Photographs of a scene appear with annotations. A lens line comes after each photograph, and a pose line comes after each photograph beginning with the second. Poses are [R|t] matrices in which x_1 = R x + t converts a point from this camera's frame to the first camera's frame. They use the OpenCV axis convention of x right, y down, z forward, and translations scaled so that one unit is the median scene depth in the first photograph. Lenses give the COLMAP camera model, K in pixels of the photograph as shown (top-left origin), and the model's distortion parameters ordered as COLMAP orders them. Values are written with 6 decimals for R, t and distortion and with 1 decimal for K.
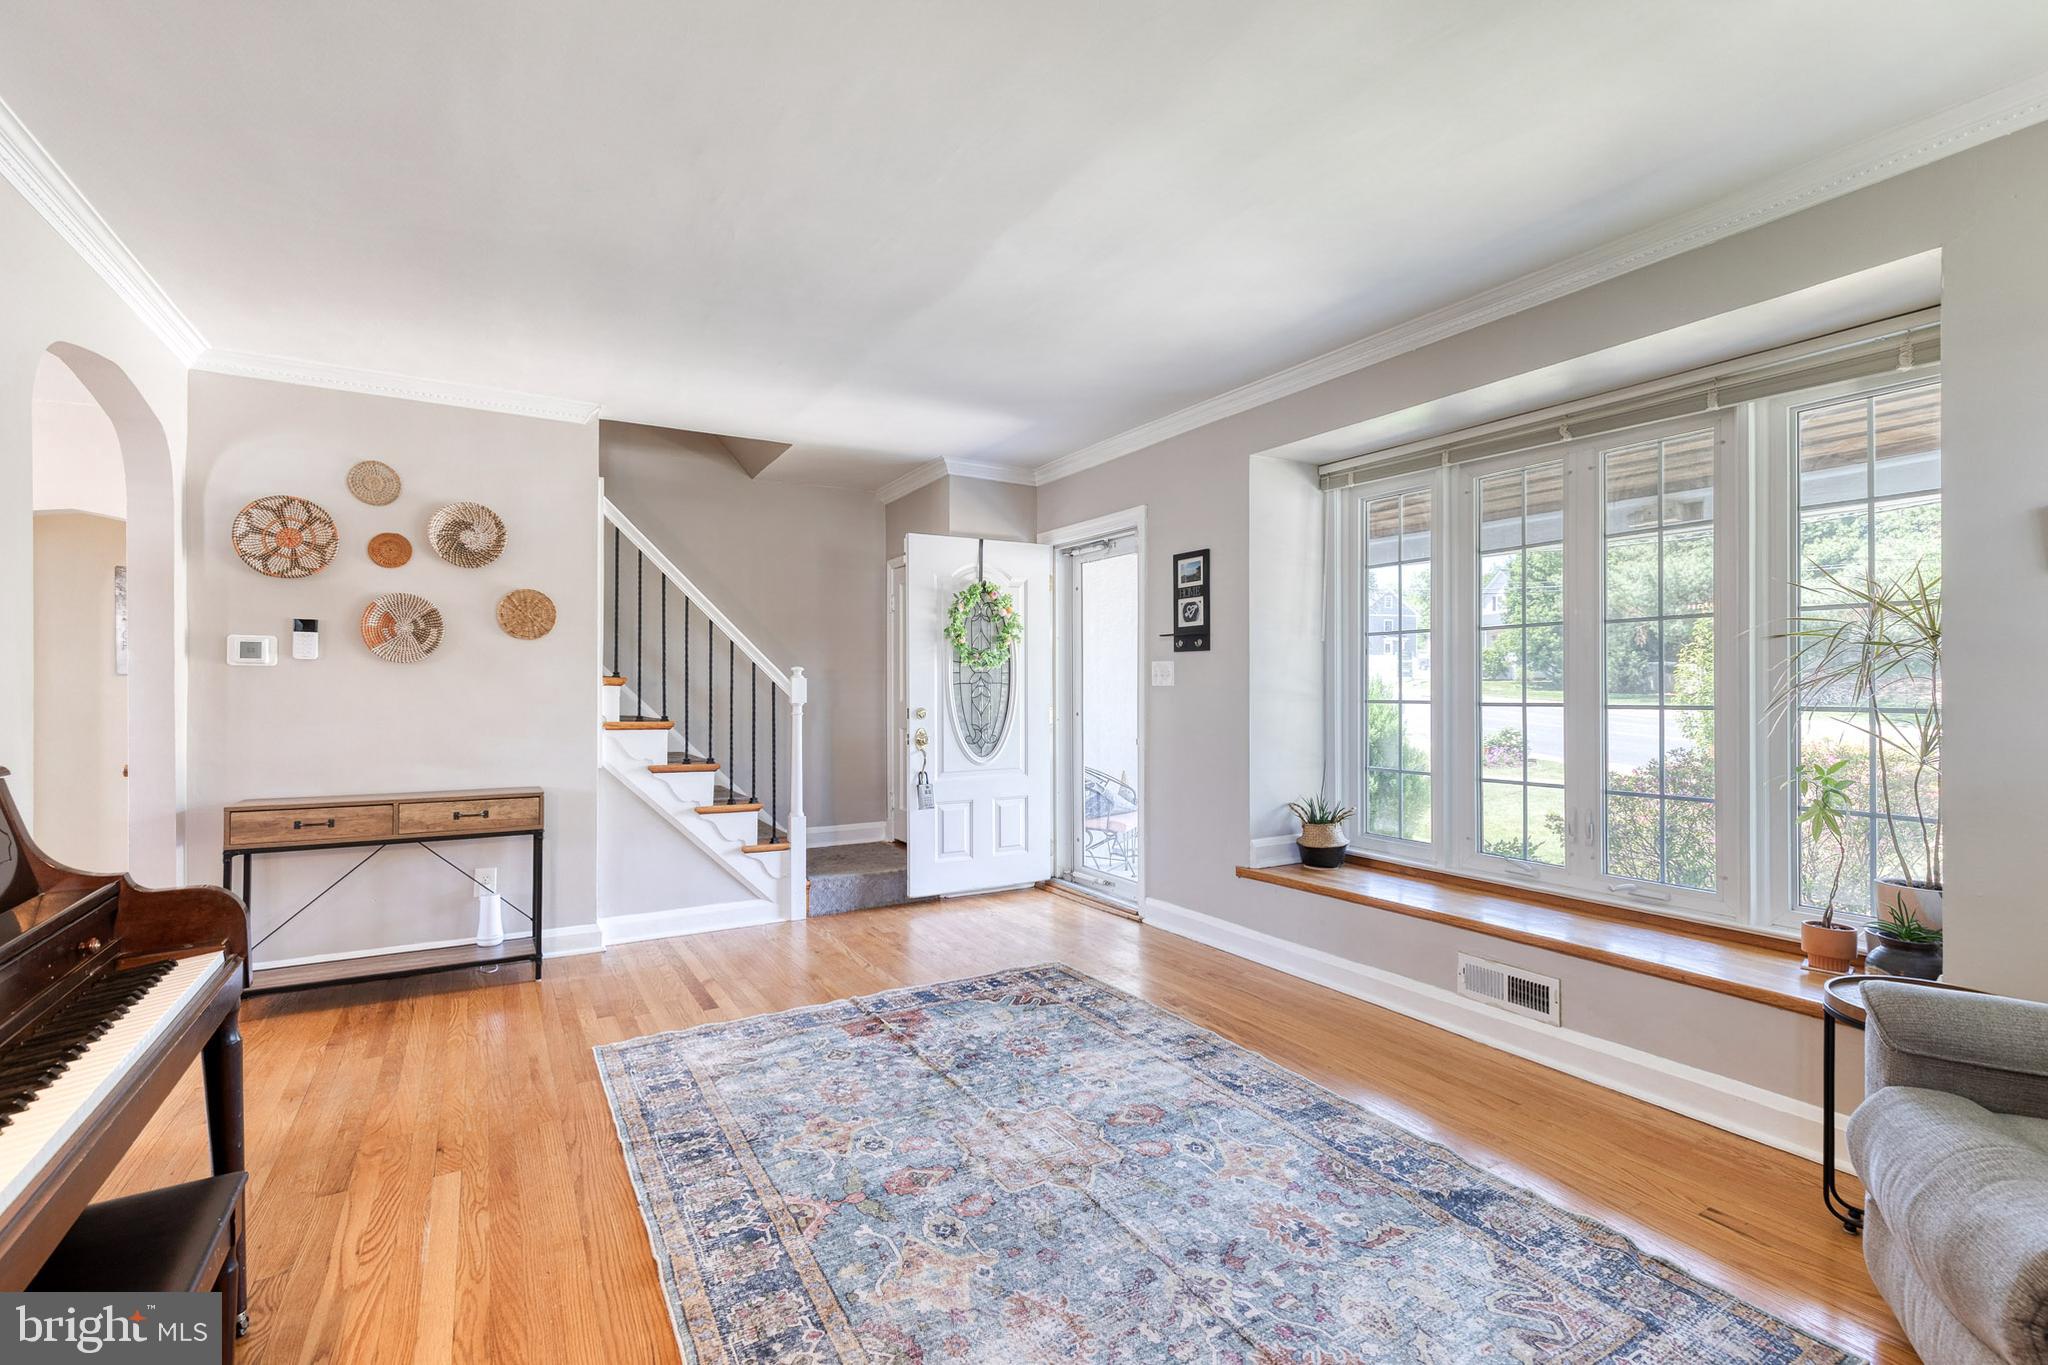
lens RADIAL K [[927.5, 0, 1047.6], [0, 927.5, 678.3], [0, 0, 1]] dist [0.011644, -0.000740]
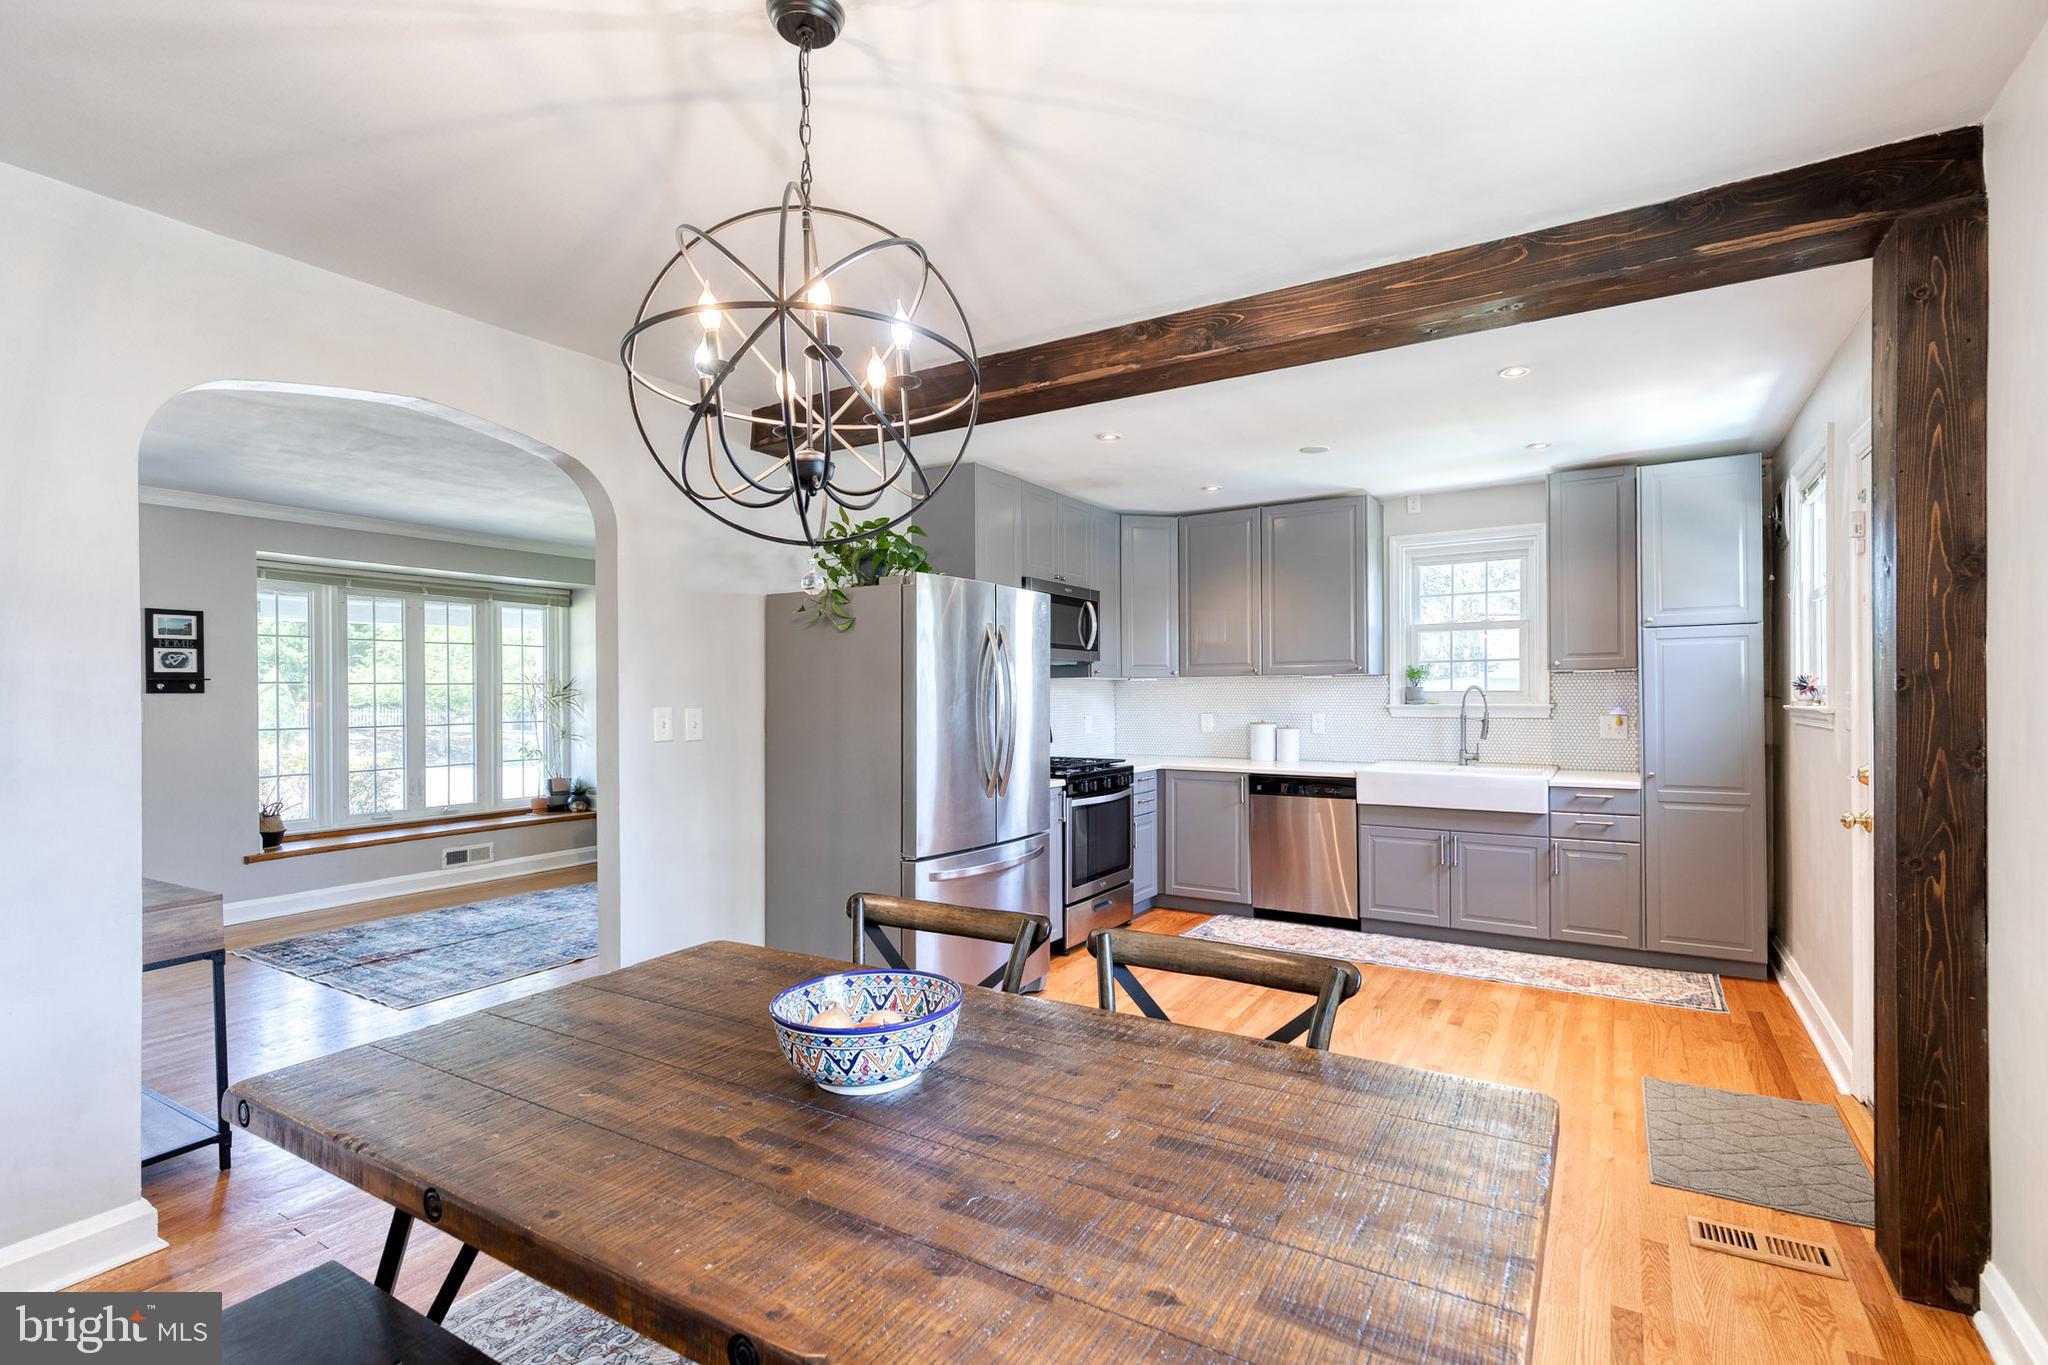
lens RADIAL K [[937.7, 0, 1051.0], [0, 937.7, 700.7], [0, 0, 1]] dist [0.003085, -0.000036]
pose [[-0.459016, 0.000576, 0.888428, -1.629186], [0.002510, 0.999997, 0.000649, -0.019874], [-0.888424, 0.002528, -0.459016, 0.631568]]
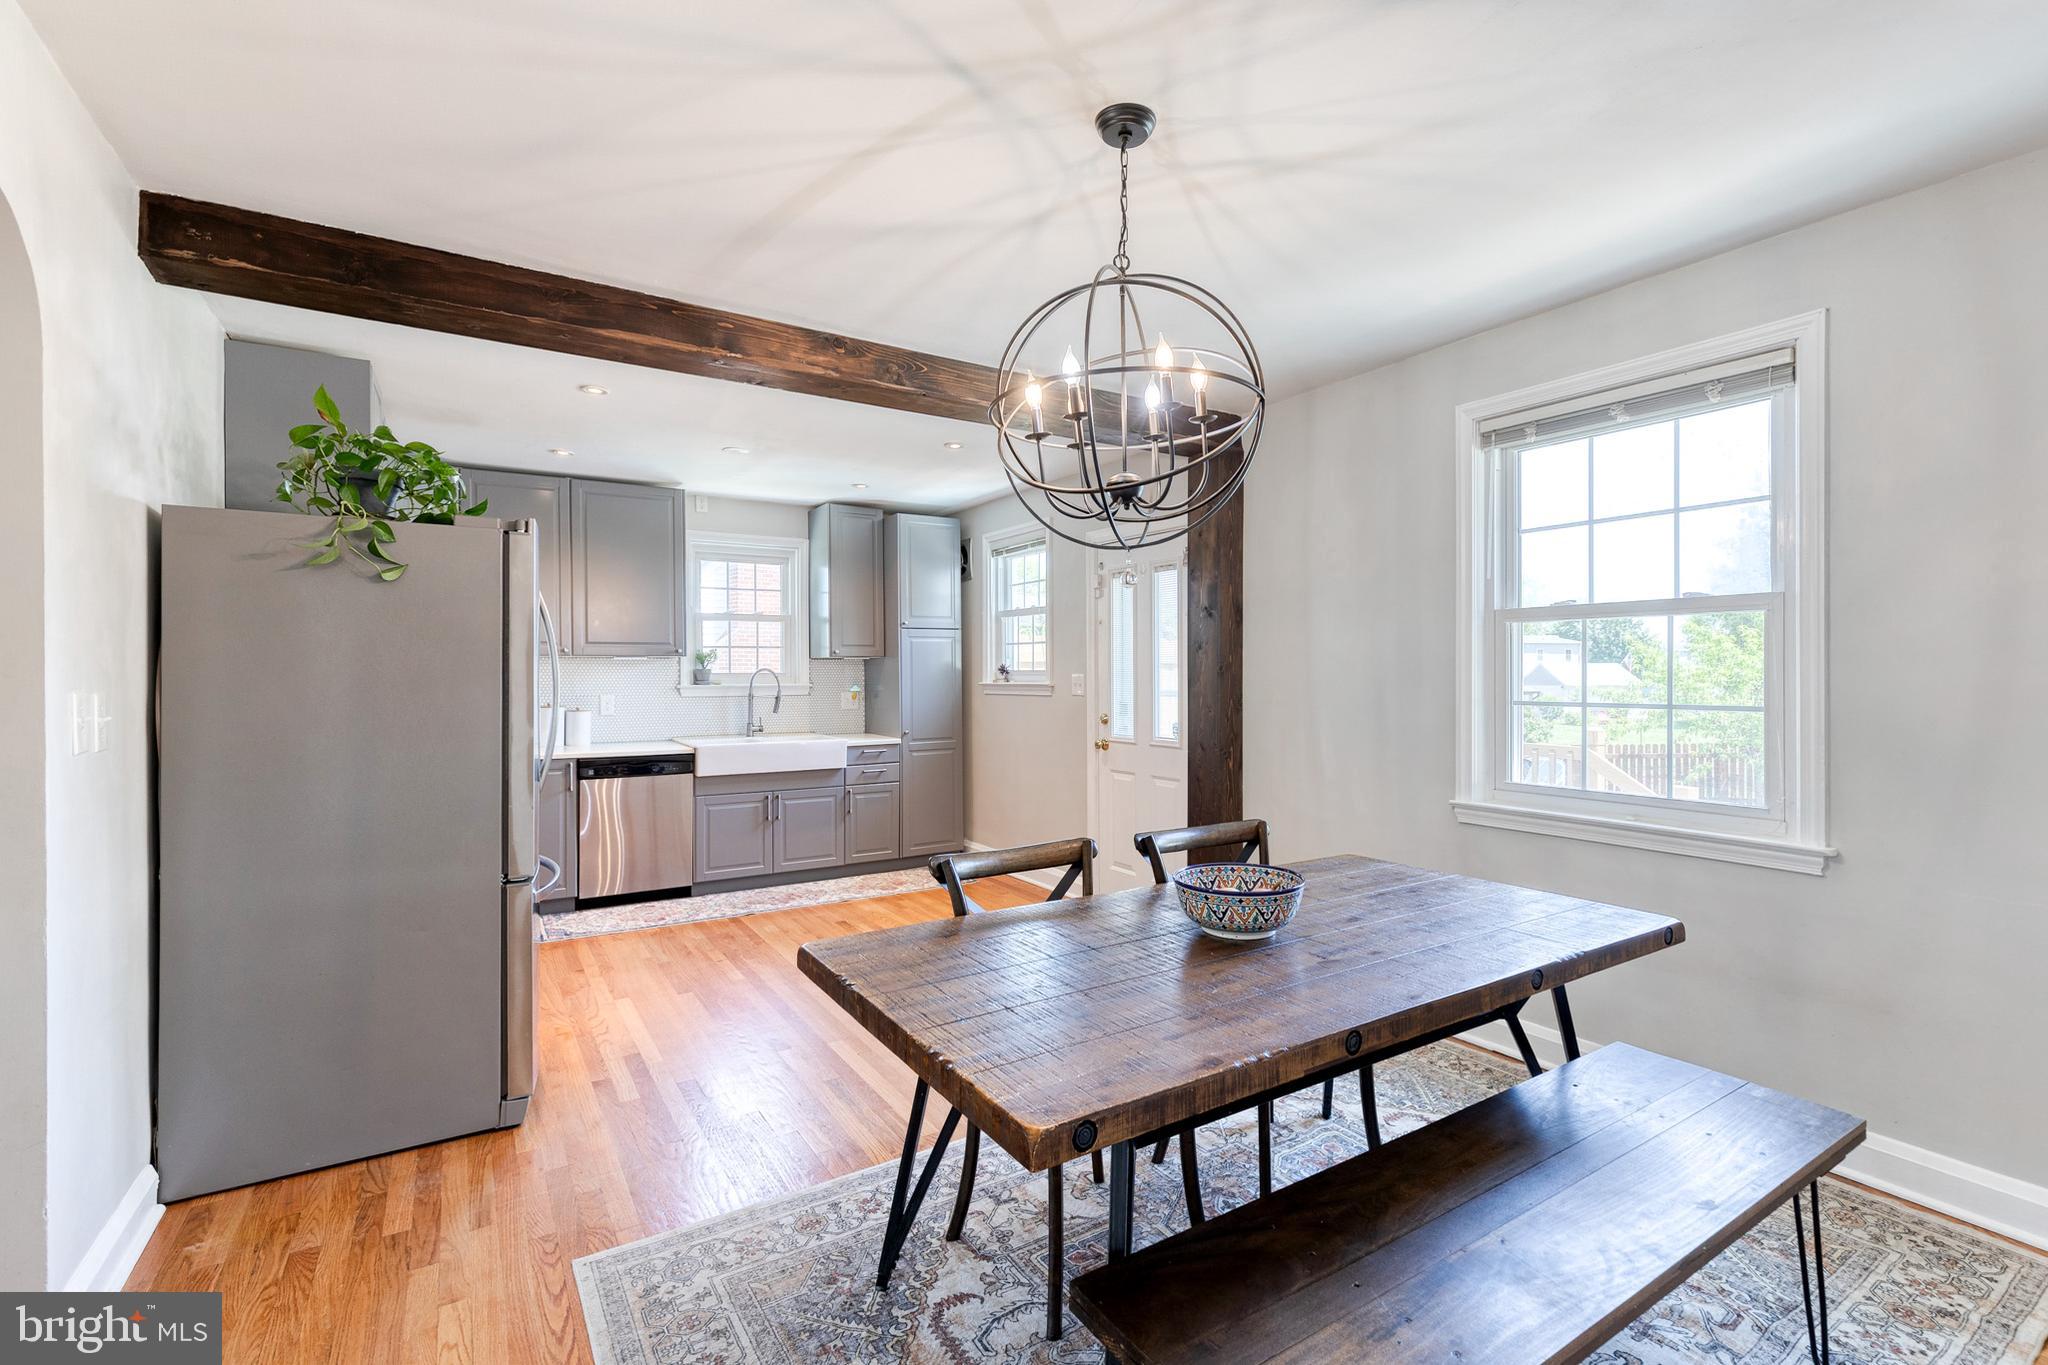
lens RADIAL K [[918.4, 0, 1038.8], [0, 918.4, 684.6], [0, 0, 1]] dist [0.006793, -0.000294]
pose [[-0.999880, 0.006581, -0.014054, -1.158498], [0.006503, 0.999963, 0.005590, -0.017232], [0.014090, 0.005498, -0.999886, 1.040179]]
